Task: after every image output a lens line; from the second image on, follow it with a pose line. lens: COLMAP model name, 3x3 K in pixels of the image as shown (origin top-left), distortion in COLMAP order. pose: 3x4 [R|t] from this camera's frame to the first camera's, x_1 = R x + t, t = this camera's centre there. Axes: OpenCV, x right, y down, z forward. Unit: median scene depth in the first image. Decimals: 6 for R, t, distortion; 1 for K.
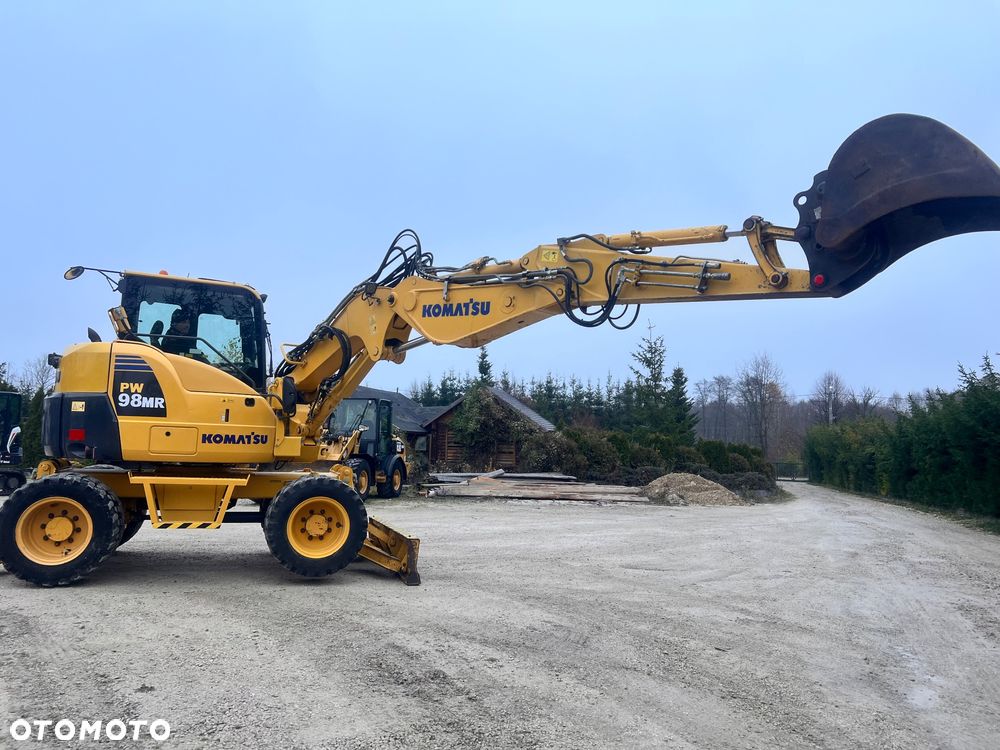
lens RADIAL K [[785.2, 0, 500.0], [0, 785.2, 375.0], [0, 0, 1]] dist [0.027176, 0.000027]
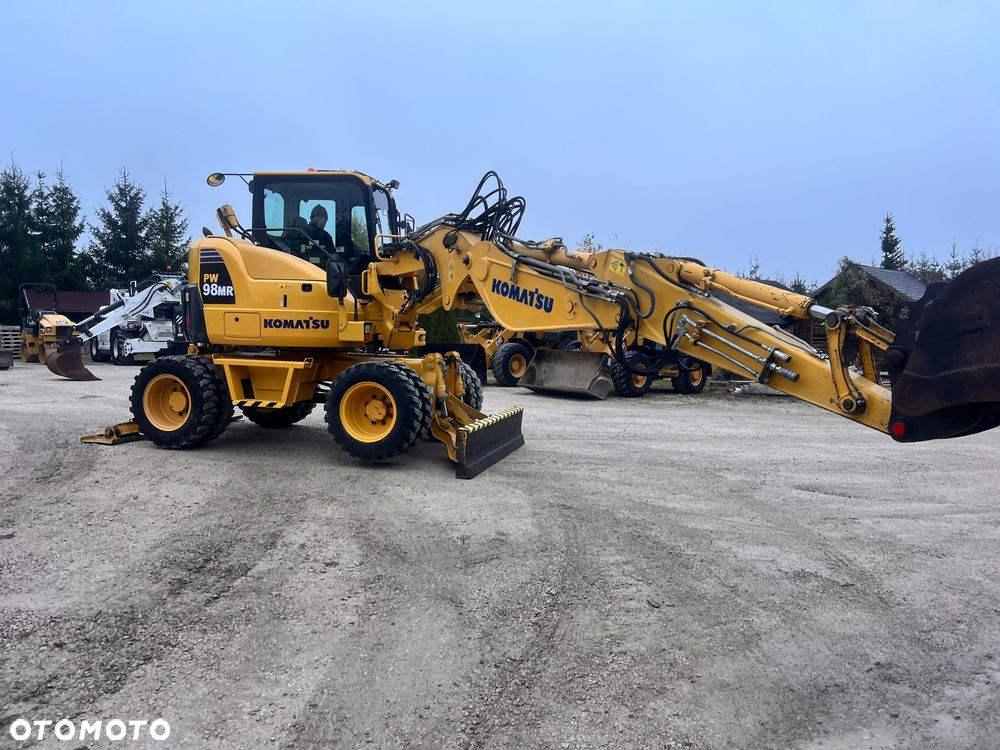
lens RADIAL K [[771.6, 0, 500.0], [0, 771.6, 375.0], [0, 0, 1]] dist [0.090811, -0.113125]
pose [[0.817763, 0.018940, -0.575243, 0.490118], [0.054752, 0.992366, 0.110509, 0.051832], [0.572945, -0.121865, 0.810483, 0.330733]]
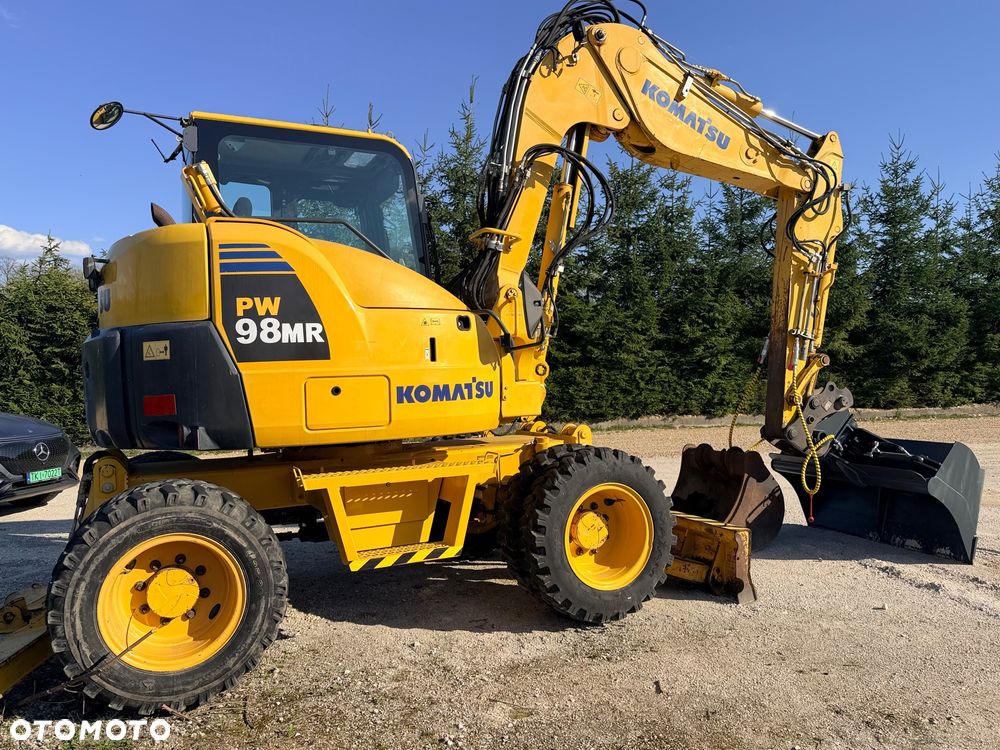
lens RADIAL K [[771.6, 0, 500.0], [0, 771.6, 375.0], [0, 0, 1]] dist [0.090811, -0.113125]
pose [[0.996659, -0.073623, 0.035374, -0.330271], [0.070647, 0.994363, 0.079069, 0.031337], [-0.040996, -0.076306, 0.996241, 0.487190]]
